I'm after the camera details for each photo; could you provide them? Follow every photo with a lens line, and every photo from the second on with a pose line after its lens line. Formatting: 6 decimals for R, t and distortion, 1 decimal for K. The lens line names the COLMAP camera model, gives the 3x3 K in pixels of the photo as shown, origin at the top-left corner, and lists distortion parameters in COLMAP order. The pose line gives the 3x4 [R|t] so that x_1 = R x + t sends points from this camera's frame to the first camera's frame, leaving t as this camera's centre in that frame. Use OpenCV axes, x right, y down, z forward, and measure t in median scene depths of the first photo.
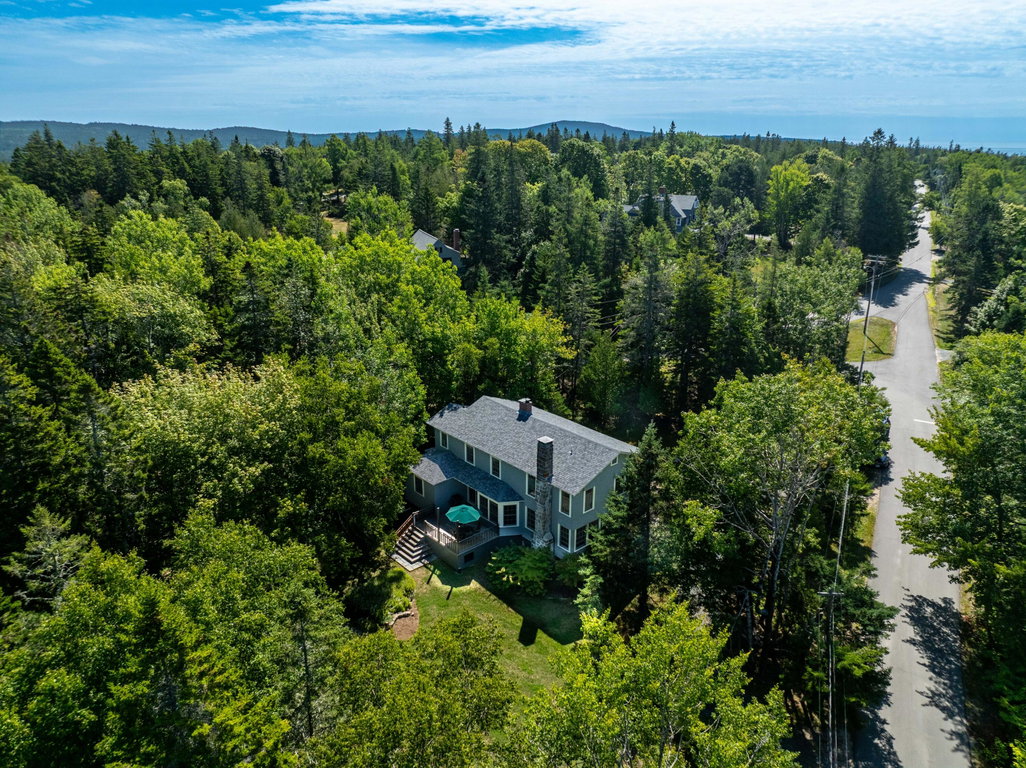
lens RADIAL K [[727.6, 0, 513.0], [0, 727.6, 384.0], [0, 0, 1]] dist [-0.029783, 0.002723]
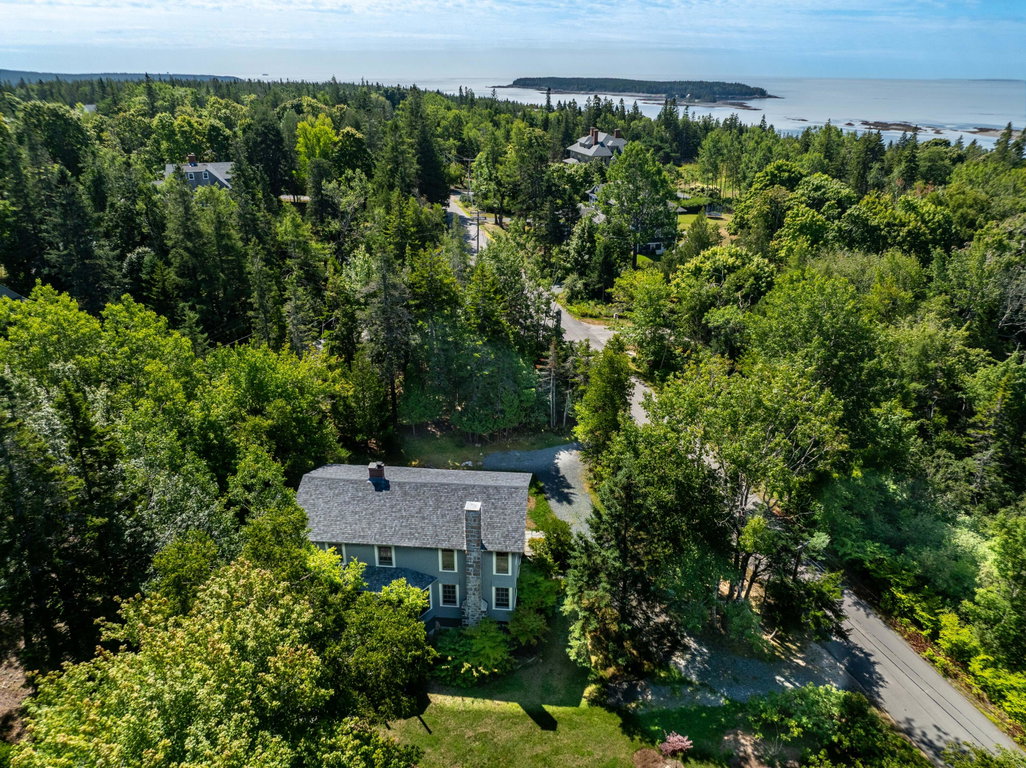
lens RADIAL K [[727.6, 0, 513.0], [0, 727.6, 384.0], [0, 0, 1]] dist [-0.029783, 0.002723]
pose [[0.724339, -0.275923, 0.631822, -0.396827], [0.223969, 0.960891, 0.162866, -0.179705], [-0.652051, 0.023538, 0.757809, 0.286241]]
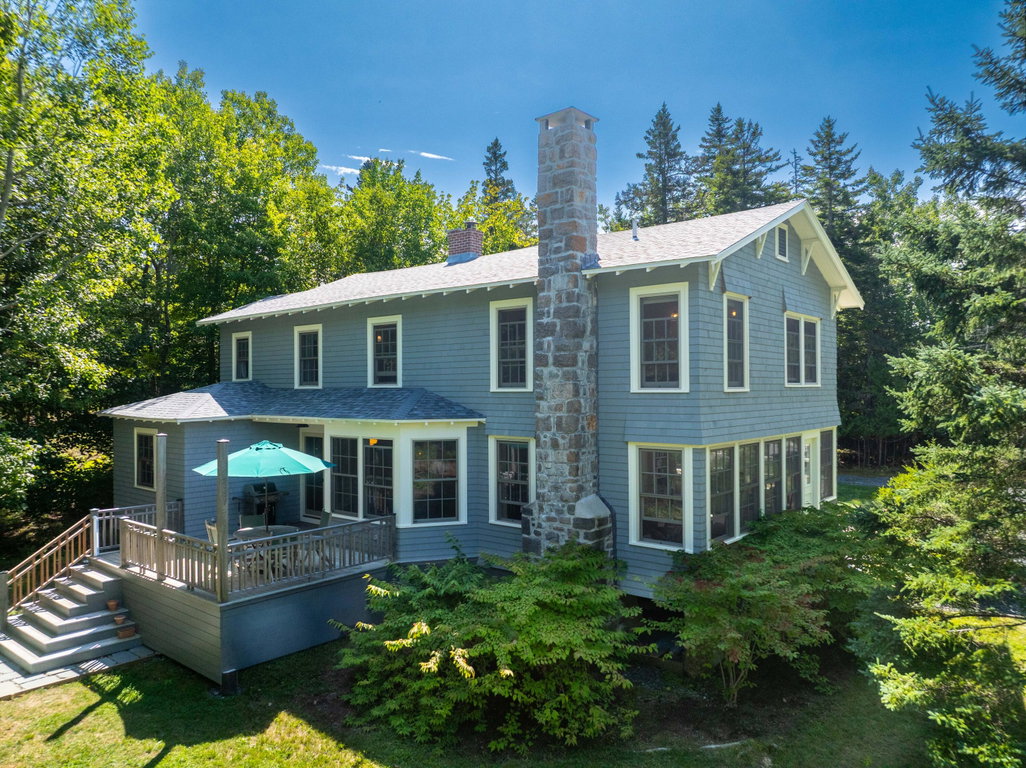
lens RADIAL K [[727.6, 0, 513.0], [0, 727.6, 384.0], [0, 0, 1]] dist [-0.029783, 0.002723]
pose [[0.988535, -0.007245, 0.150820, -0.017060], [0.057549, 0.941532, -0.331972, 0.243144], [-0.139597, 0.336845, 0.931154, 0.722861]]
